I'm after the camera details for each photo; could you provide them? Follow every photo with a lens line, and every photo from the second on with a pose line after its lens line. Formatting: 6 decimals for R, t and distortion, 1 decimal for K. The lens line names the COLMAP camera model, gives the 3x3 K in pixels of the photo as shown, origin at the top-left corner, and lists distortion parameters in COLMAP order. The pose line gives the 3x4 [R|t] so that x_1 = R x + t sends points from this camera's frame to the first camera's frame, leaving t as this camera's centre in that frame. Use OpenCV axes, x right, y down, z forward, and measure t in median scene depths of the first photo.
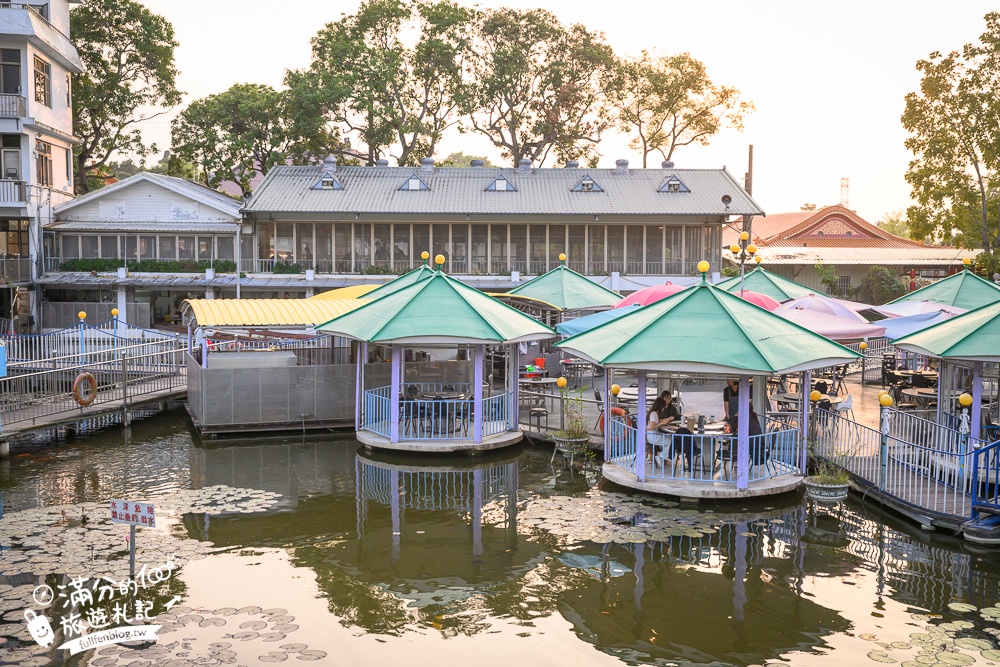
lens RADIAL K [[1090.7, 0, 500.0], [0, 1090.7, 333.5], [0, 0, 1]] dist [0.010498, -0.013075]
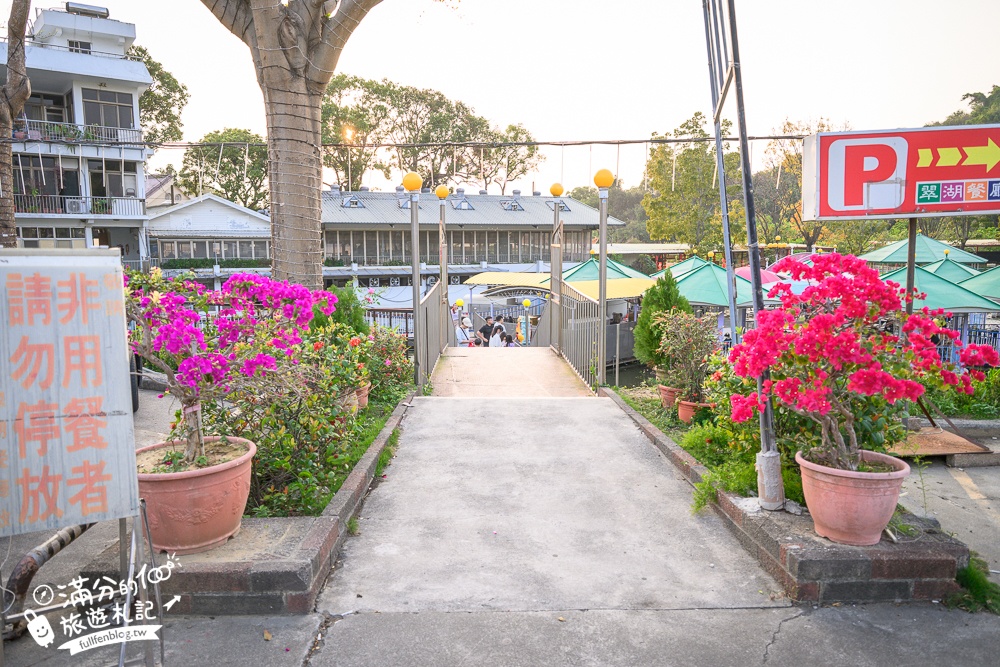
lens RADIAL K [[680.6, 0, 500.0], [0, 680.6, 333.5], [0, 0, 1]] dist [-0.001082, -0.001490]
pose [[0.920292, -0.062067, 0.386278, -0.347838], [0.042820, 0.997384, 0.058244, -0.010181], [-0.388883, -0.037061, 0.920542, 0.093112]]
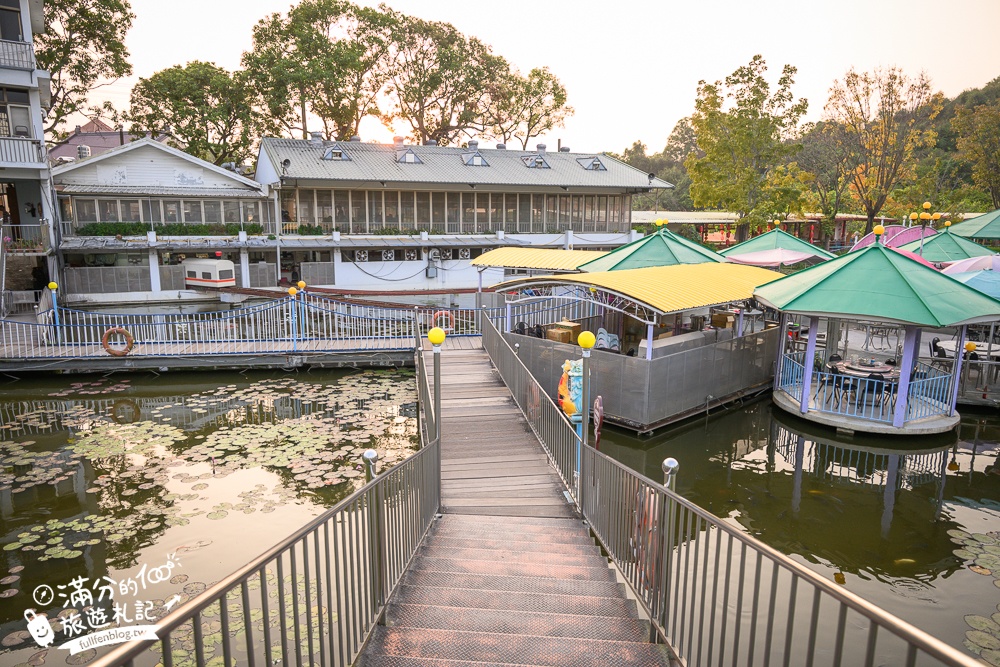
lens RADIAL K [[673.1, 0, 522.1], [0, 673.1, 337.2], [0, 0, 1]] dist [0.000903, -0.001987]
pose [[0.918380, -0.071435, 0.389198, -0.274863], [0.028935, 0.993060, 0.113992, -0.023343], [-0.394640, -0.093426, 0.914074, 0.270910]]
